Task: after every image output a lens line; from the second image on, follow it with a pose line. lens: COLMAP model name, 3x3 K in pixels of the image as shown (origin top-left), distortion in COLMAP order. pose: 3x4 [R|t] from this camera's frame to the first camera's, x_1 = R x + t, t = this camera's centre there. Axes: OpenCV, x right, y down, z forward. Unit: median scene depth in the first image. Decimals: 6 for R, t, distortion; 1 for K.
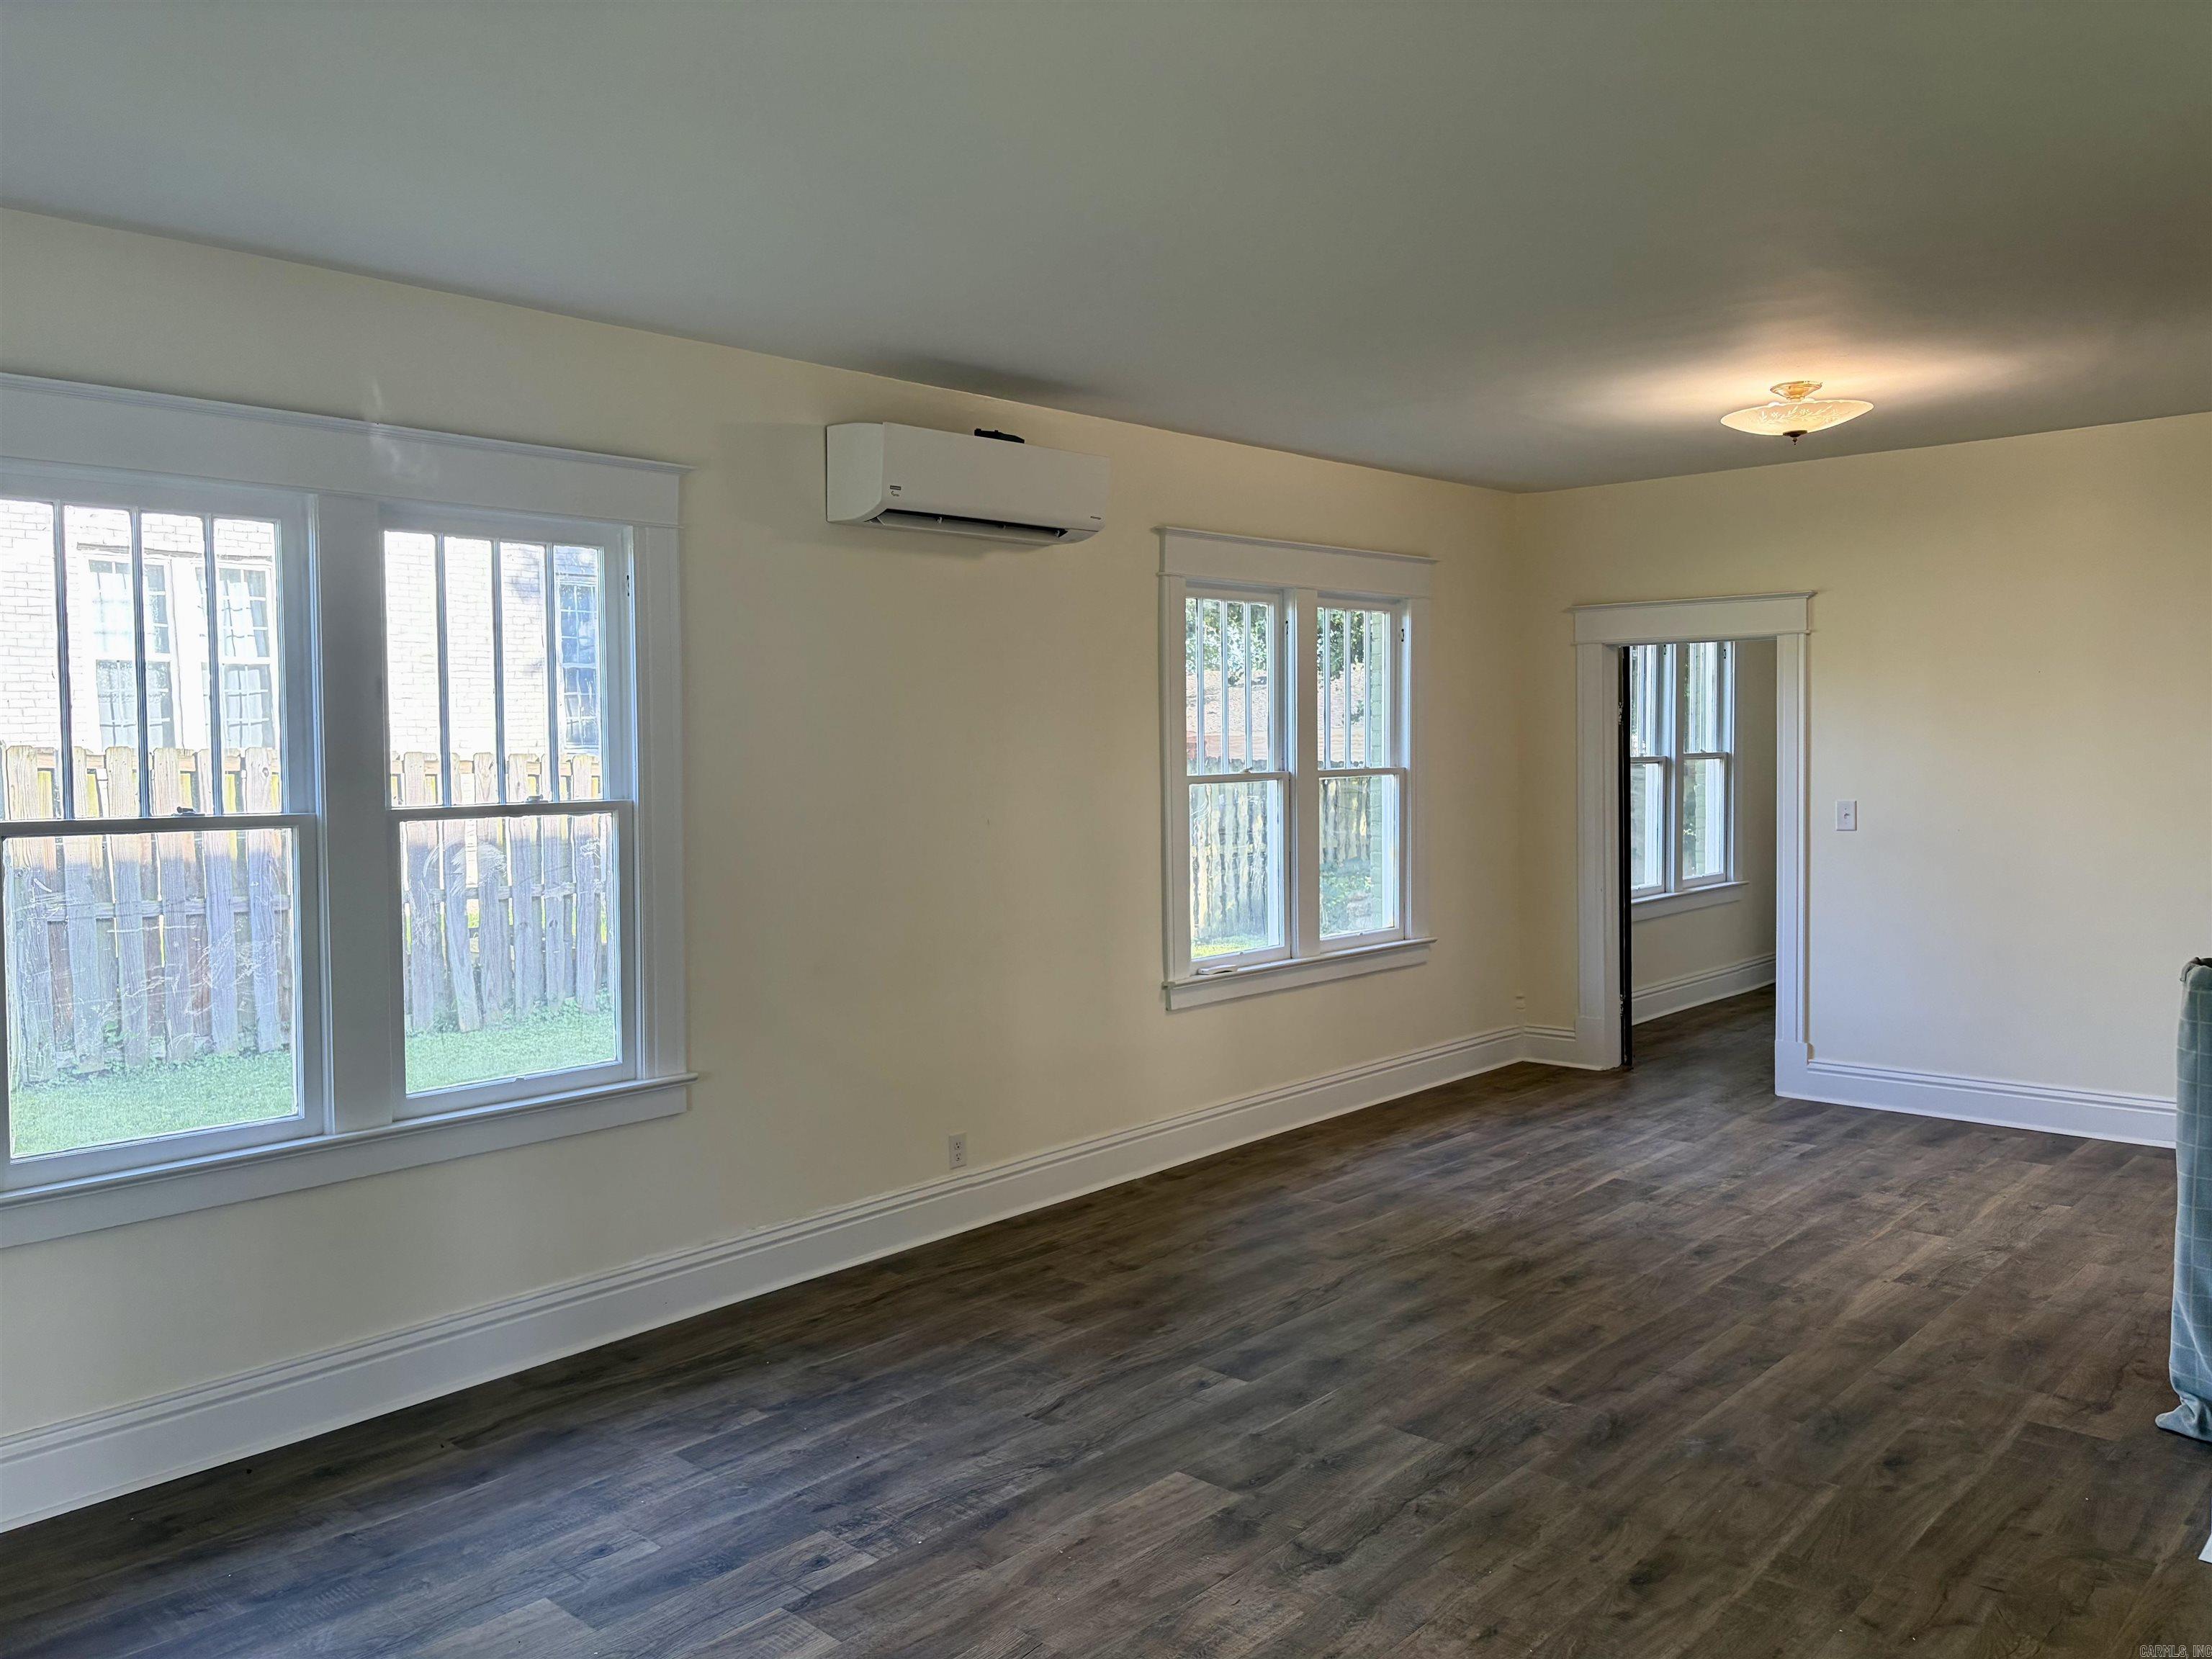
lens RADIAL K [[1668.0, 0, 1114.0], [0, 1668.0, 833.0], [0, 0, 1]] dist [0.075150, -0.101463]
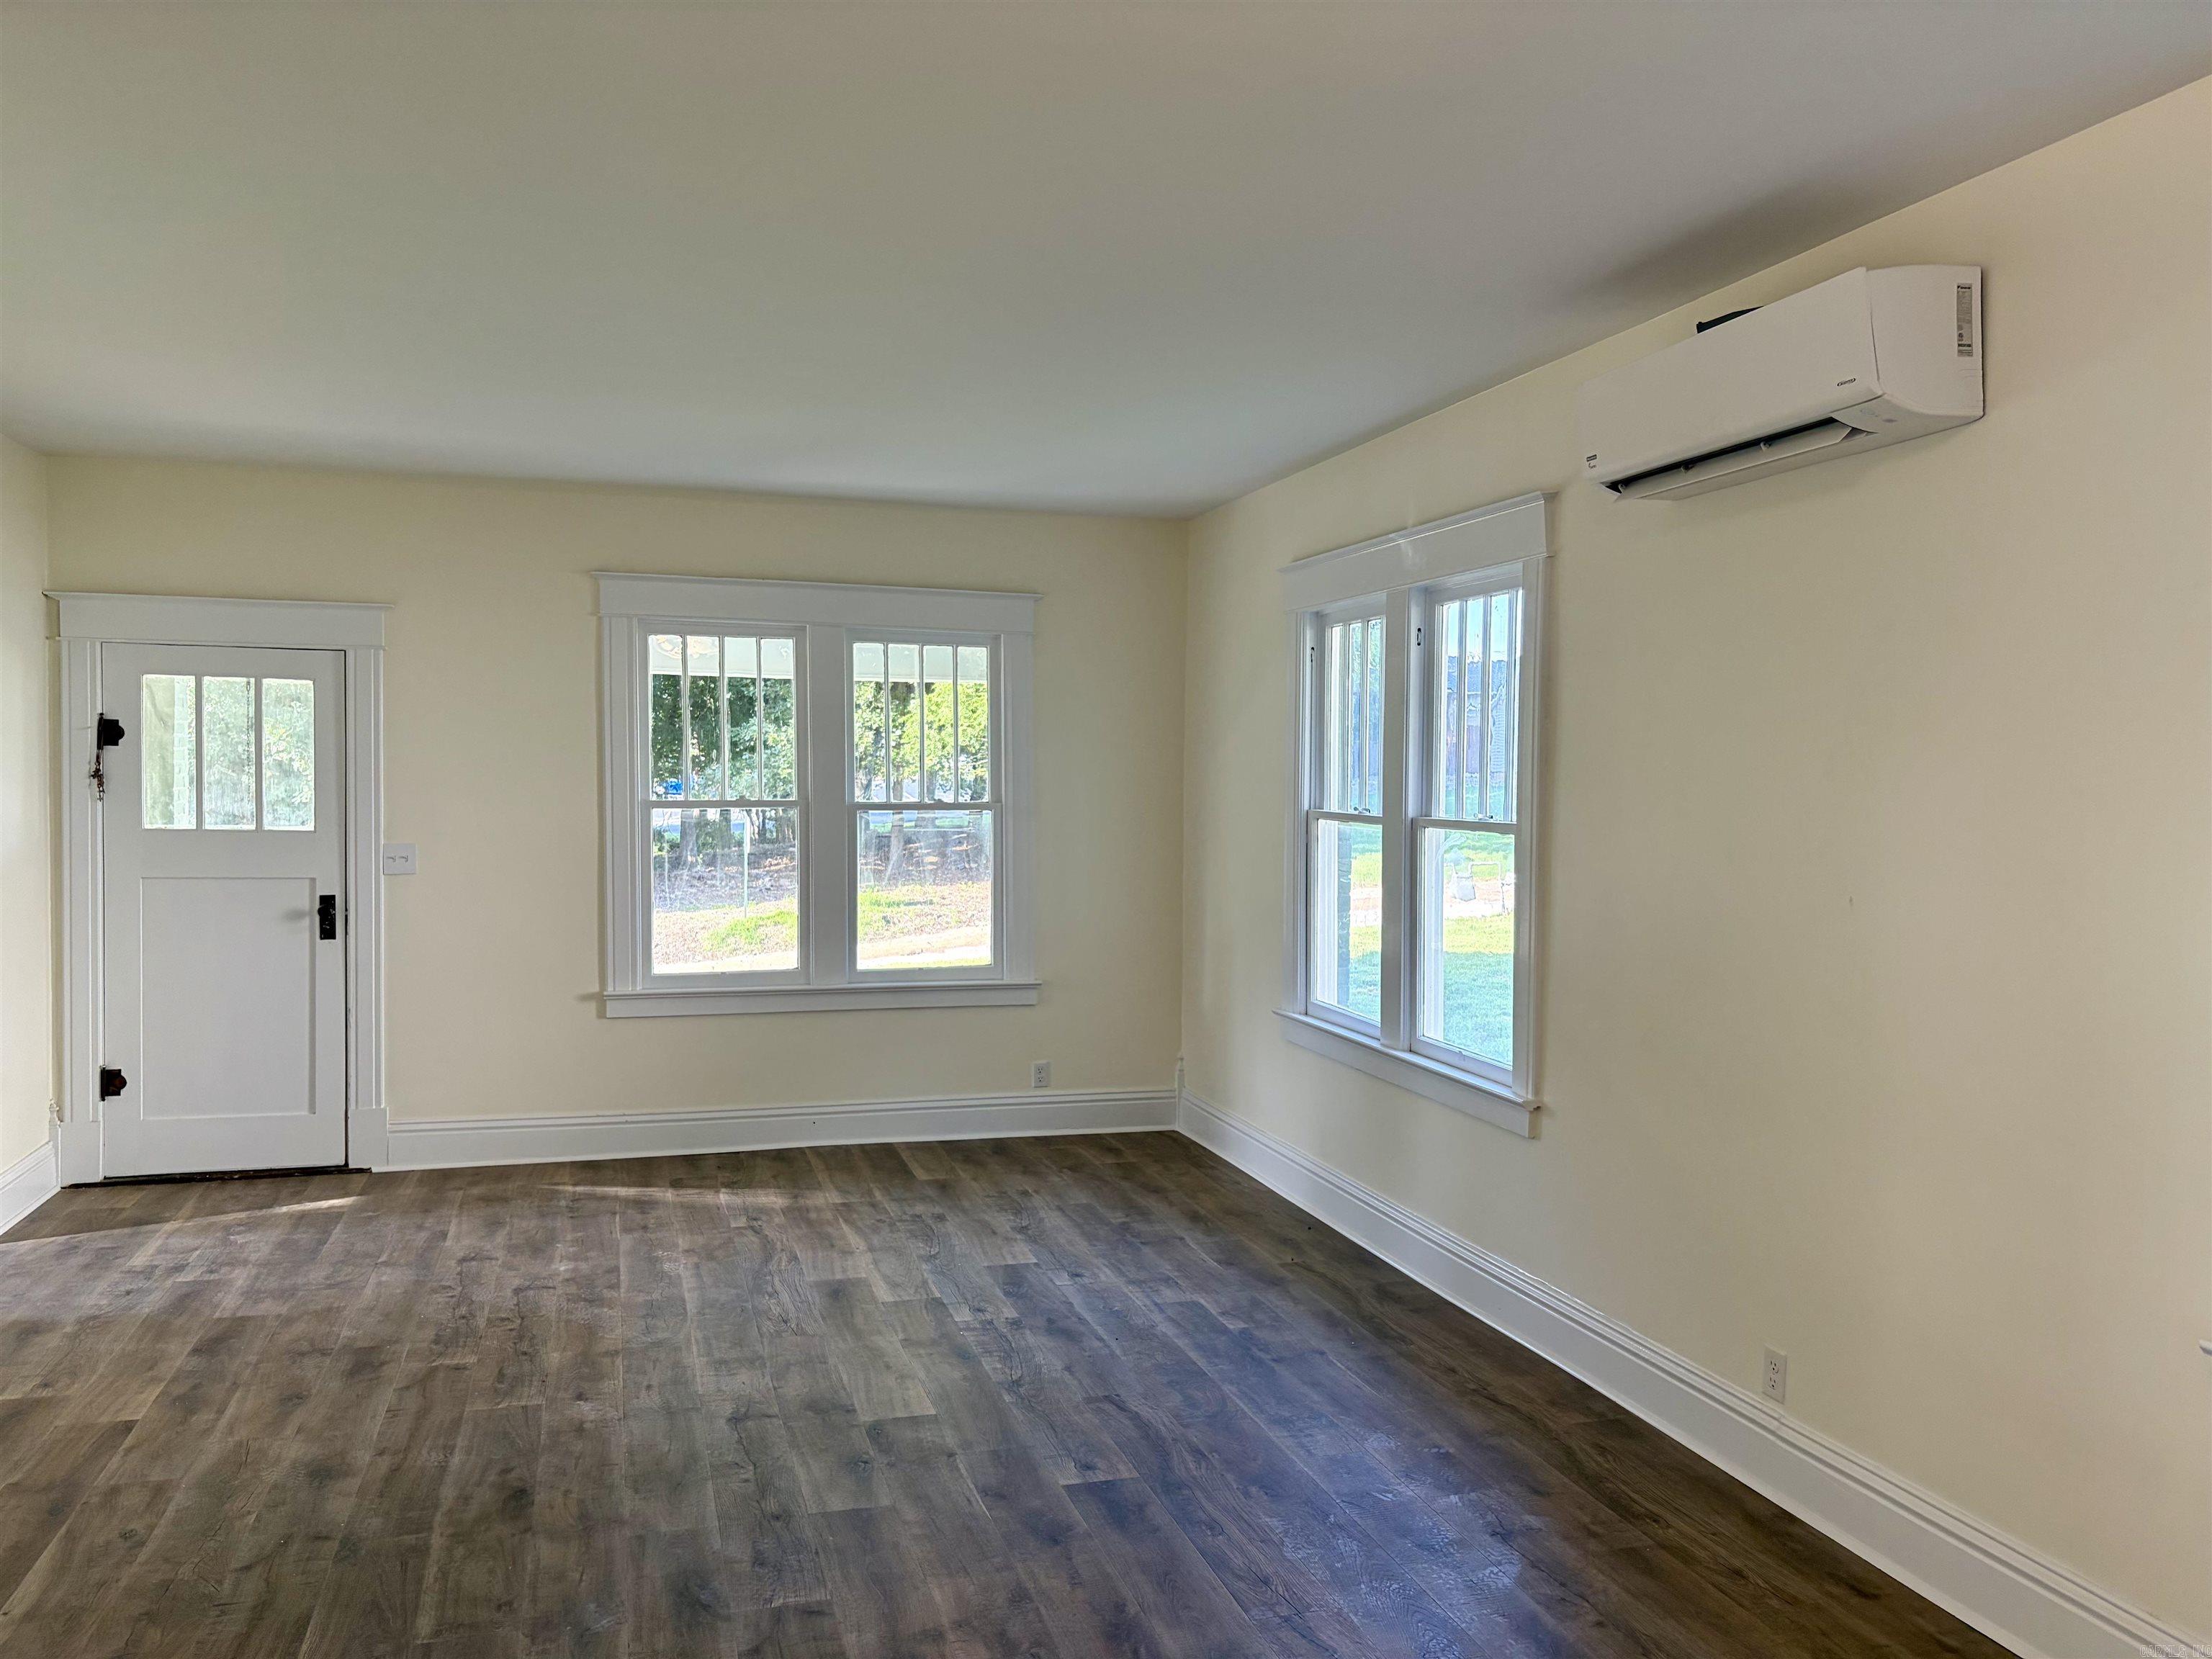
lens RADIAL K [[1668.0, 0, 1114.0], [0, 1668.0, 833.0], [0, 0, 1]] dist [0.075150, -0.101463]
pose [[-0.512950, 0.037095, -0.857617, 0.960690], [-0.046071, 0.996436, 0.070655, -0.100276], [0.857181, 0.075754, -0.509413, 1.694215]]
